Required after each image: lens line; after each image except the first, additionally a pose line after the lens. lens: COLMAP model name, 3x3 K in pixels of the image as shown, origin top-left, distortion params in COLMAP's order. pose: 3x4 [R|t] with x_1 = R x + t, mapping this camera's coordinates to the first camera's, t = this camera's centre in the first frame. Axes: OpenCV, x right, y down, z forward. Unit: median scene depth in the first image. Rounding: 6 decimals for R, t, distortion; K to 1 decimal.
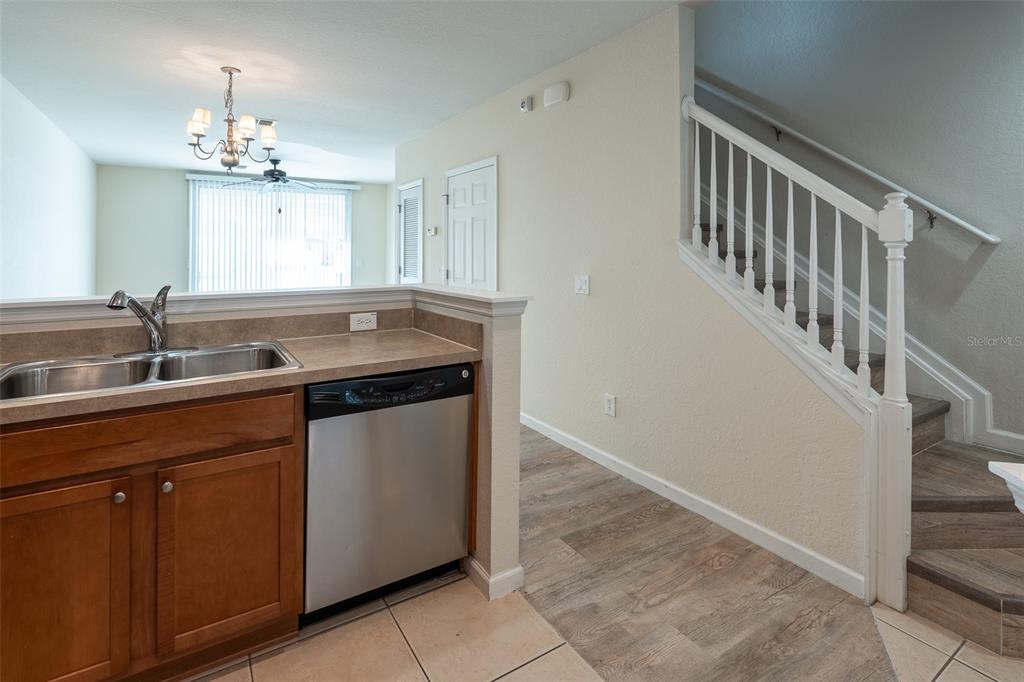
lens RADIAL K [[477.5, 0, 497.4], [0, 477.5, 248.5], [0, 0, 1]] dist [-0.006238, 0.002224]
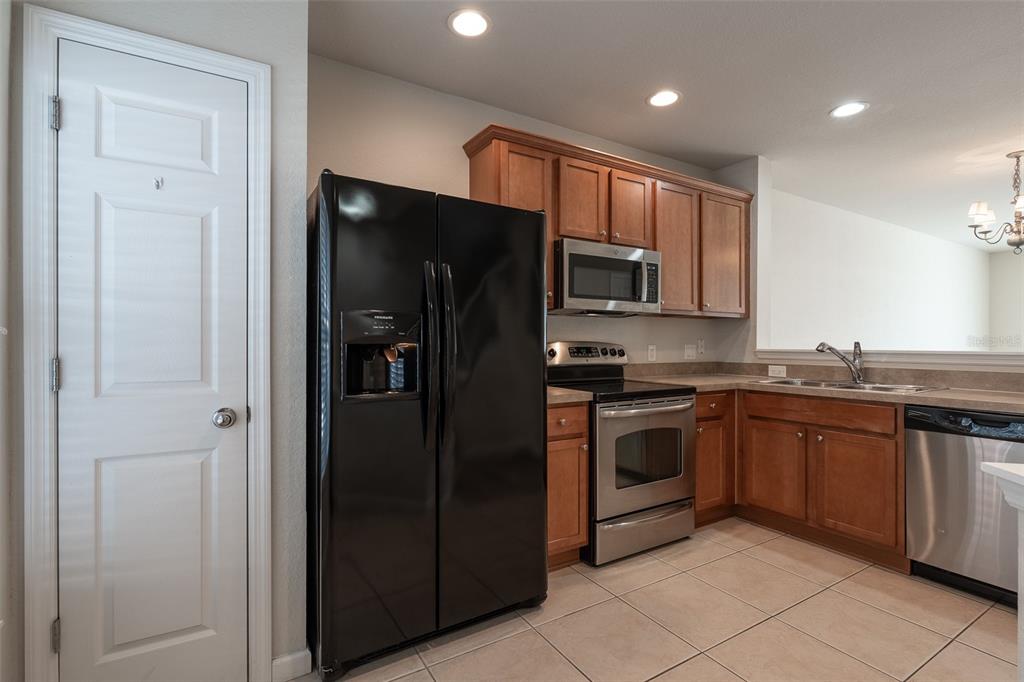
lens RADIAL K [[477.5, 0, 502.2], [0, 477.5, 340.6], [0, 0, 1]] dist [-0.006238, 0.002224]
pose [[-0.036445, -0.004224, -0.999327, 0.775924], [0.002523, 0.999987, -0.004319, 0.057975], [0.999332, -0.002679, -0.036434, -0.144530]]
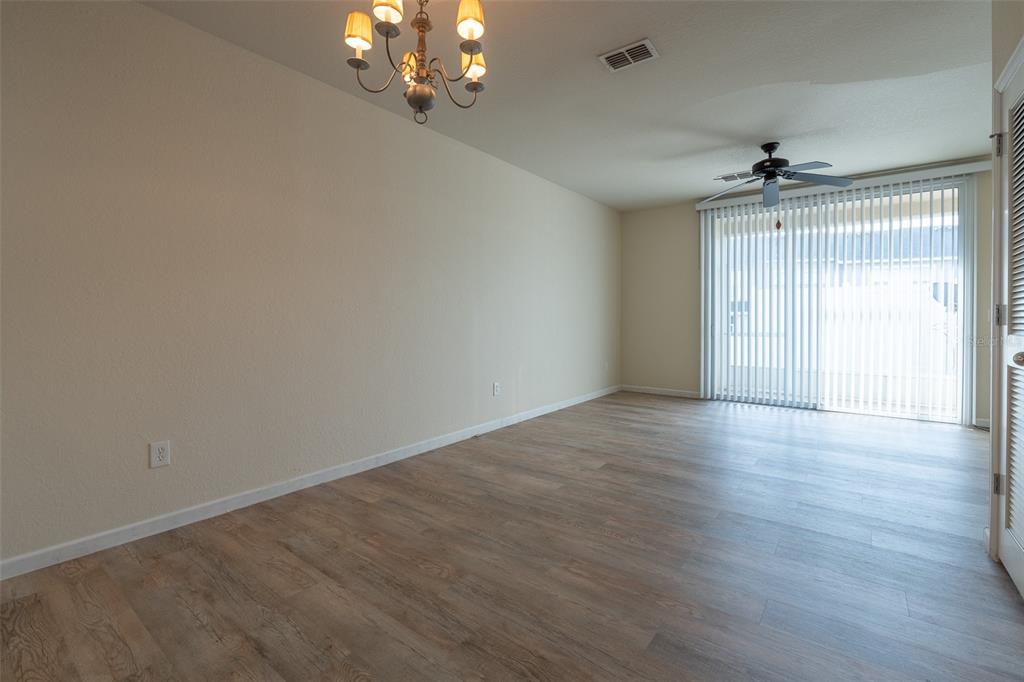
lens RADIAL K [[477.5, 0, 507.3], [0, 477.5, 327.8], [0, 0, 1]] dist [-0.006238, 0.002224]
pose [[0.349424, 0.015196, -0.936842, -0.000699], [0.008852, 0.999770, 0.019518, 0.111412], [0.936923, -0.015113, 0.349209, 1.317294]]
